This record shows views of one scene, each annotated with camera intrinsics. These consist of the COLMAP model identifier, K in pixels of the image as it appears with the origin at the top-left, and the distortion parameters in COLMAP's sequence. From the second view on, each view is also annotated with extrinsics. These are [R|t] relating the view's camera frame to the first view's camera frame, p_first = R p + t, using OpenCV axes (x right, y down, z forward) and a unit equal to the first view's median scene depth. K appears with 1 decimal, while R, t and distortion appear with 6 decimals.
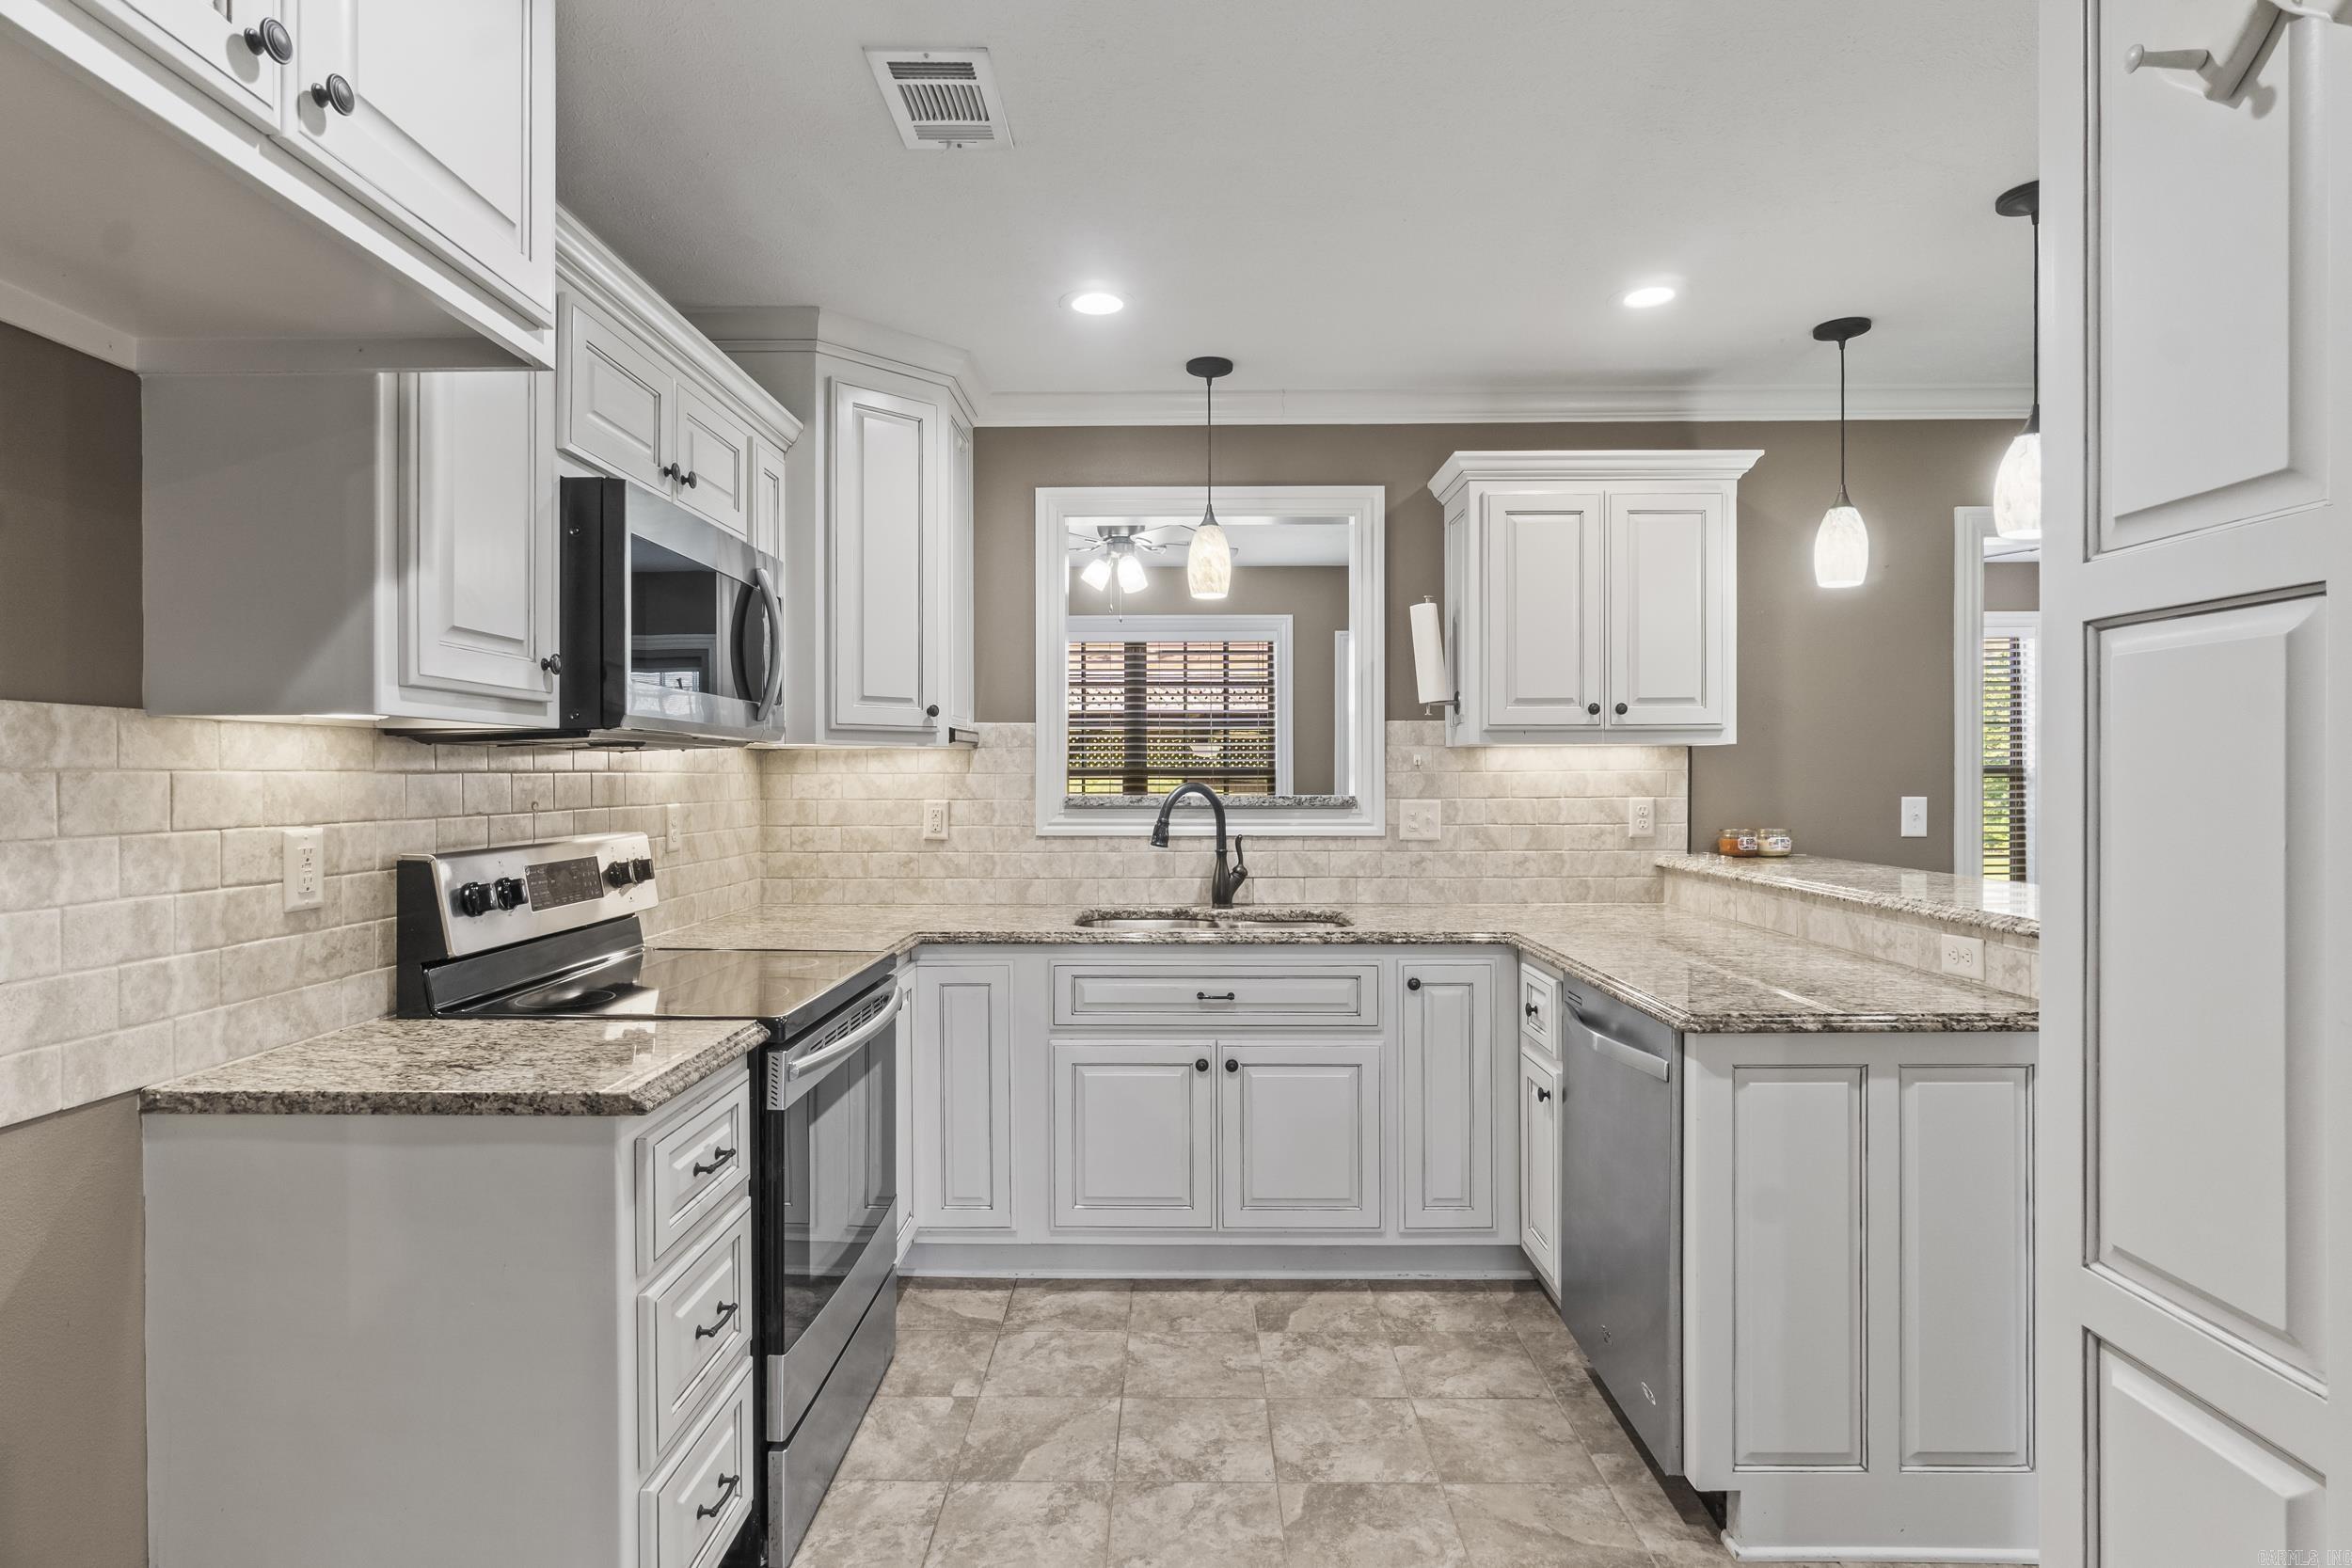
lens RADIAL K [[1201.5, 0, 1230.8], [0, 1201.5, 774.9], [0, 0, 1]] dist [-0.005029, 0.000344]
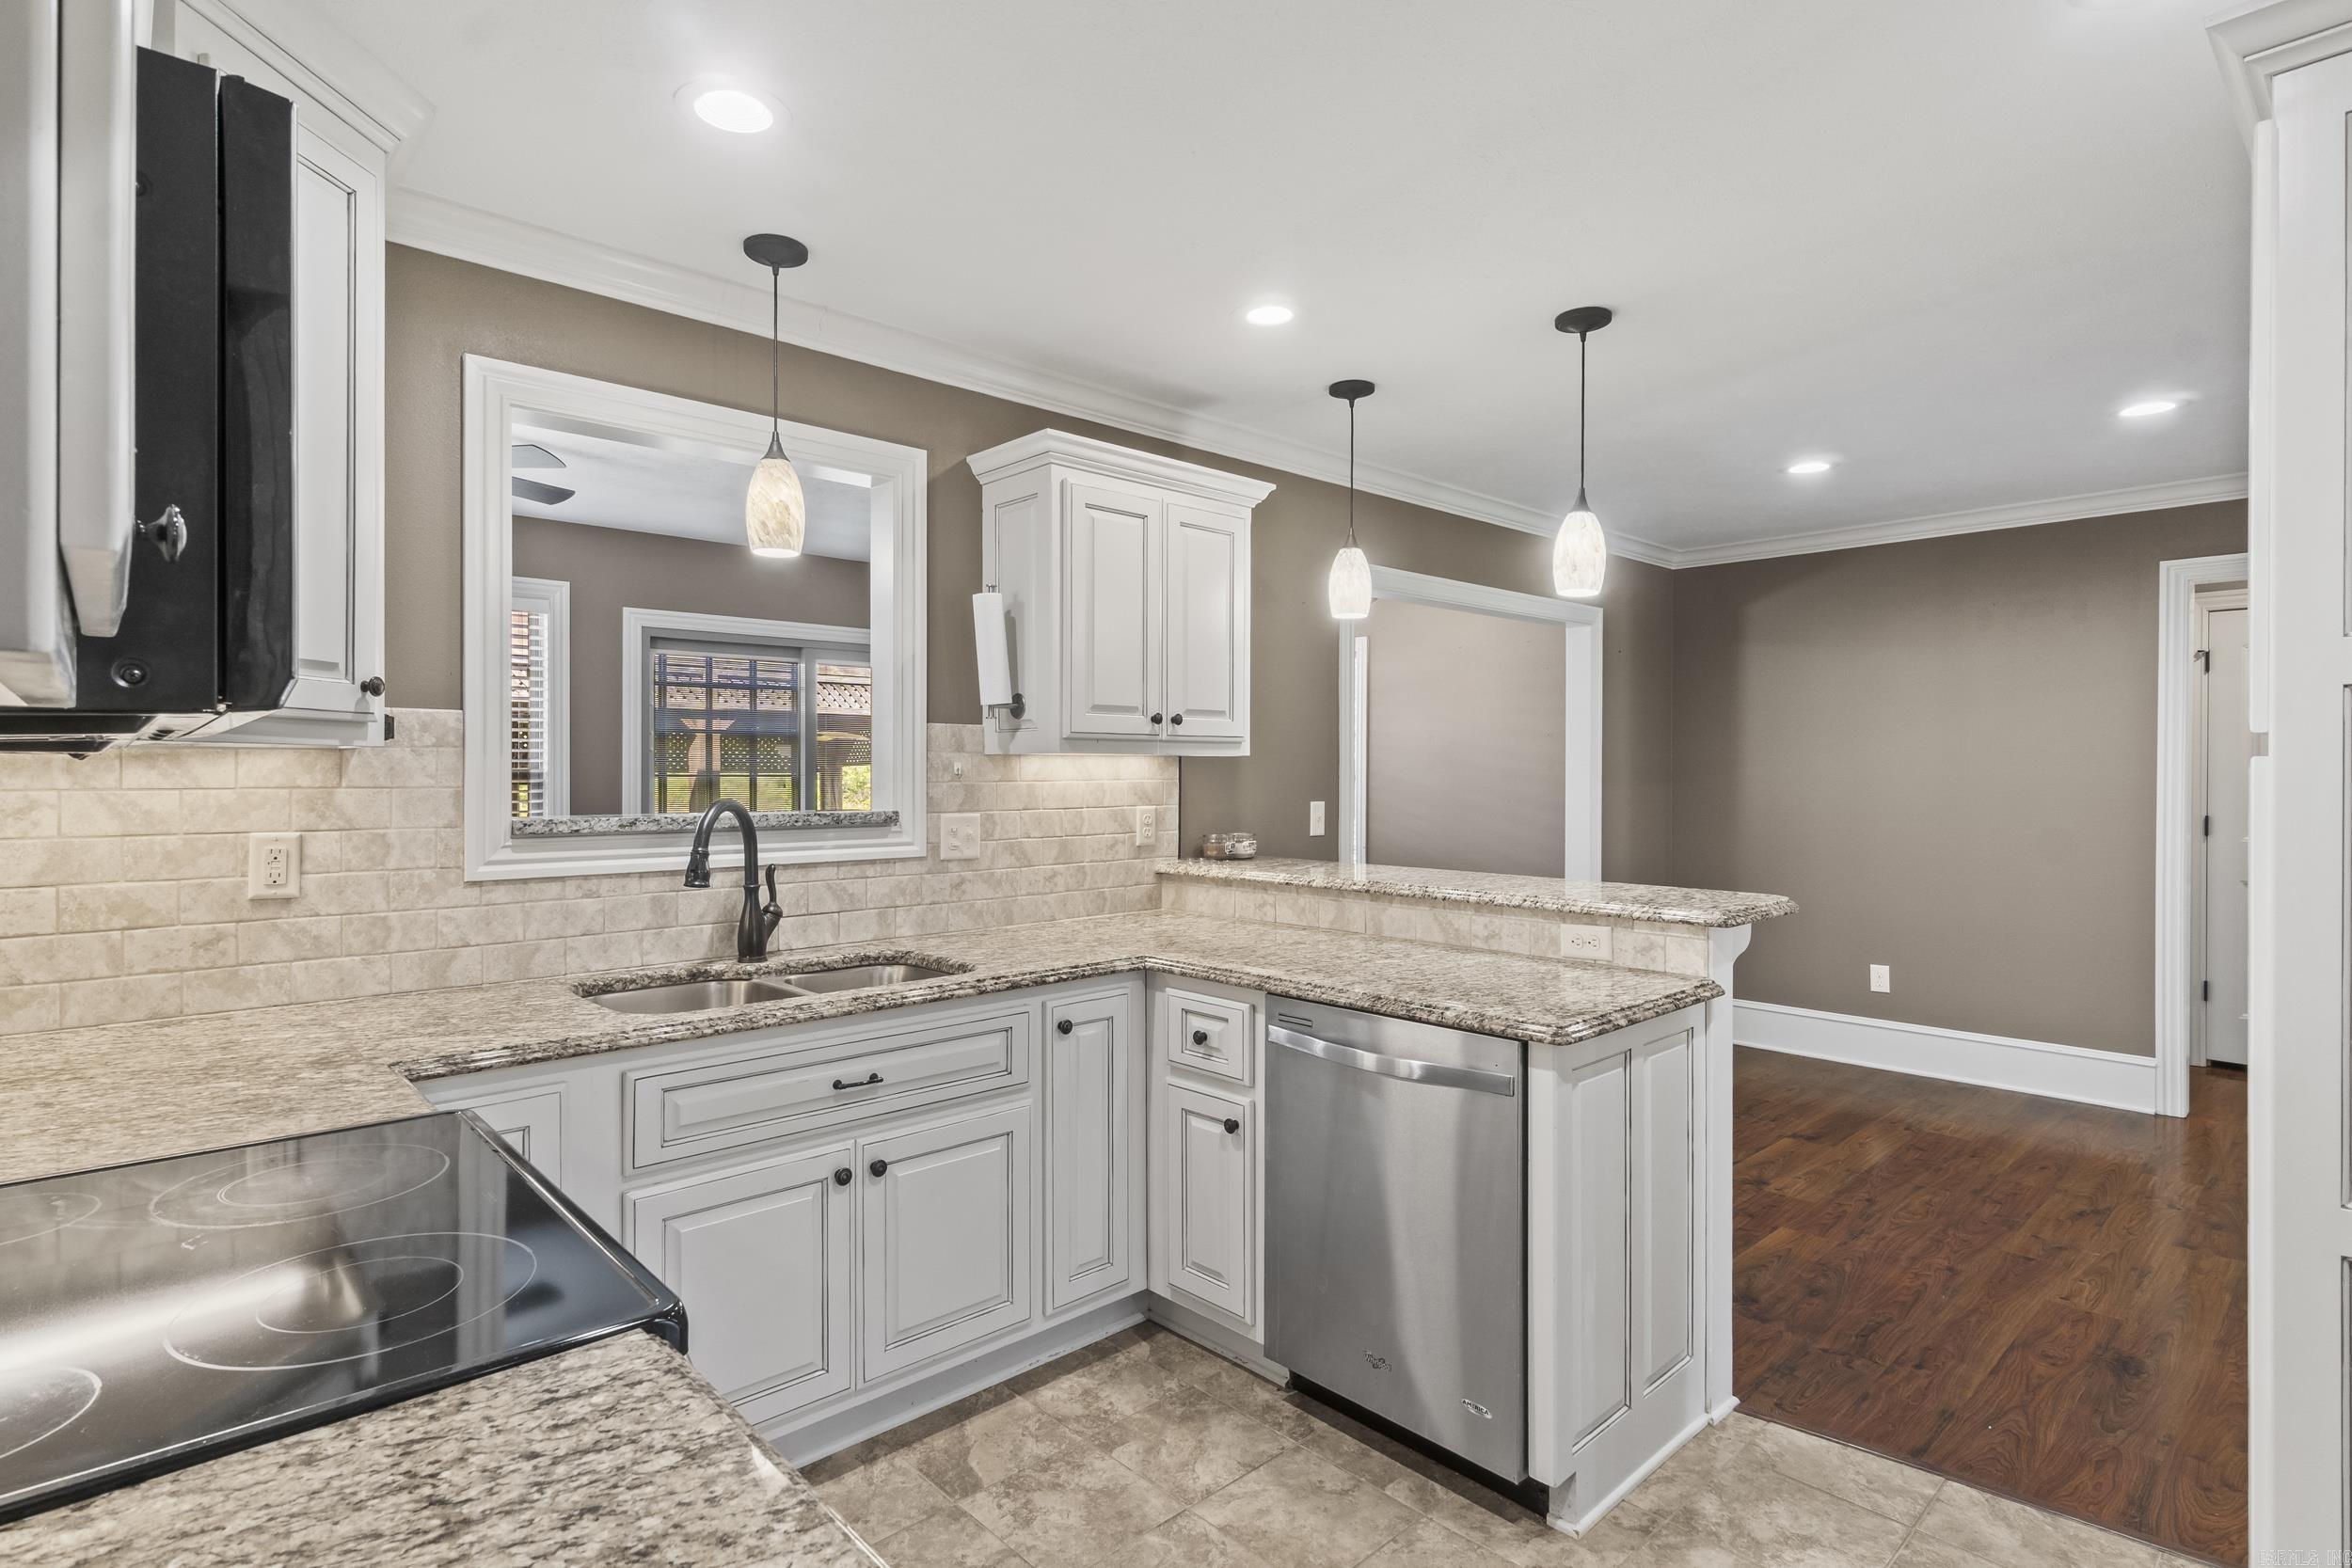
lens RADIAL K [[1136.9, 0, 1184.0], [0, 1136.9, 773.4], [0, 0, 1]] dist [0.001316, 0.001358]
pose [[0.746836, 0.001377, 0.665007, -0.298992], [-0.002736, 0.999996, 0.001002, -0.010999], [-0.665003, -0.002568, 0.746836, 0.287659]]
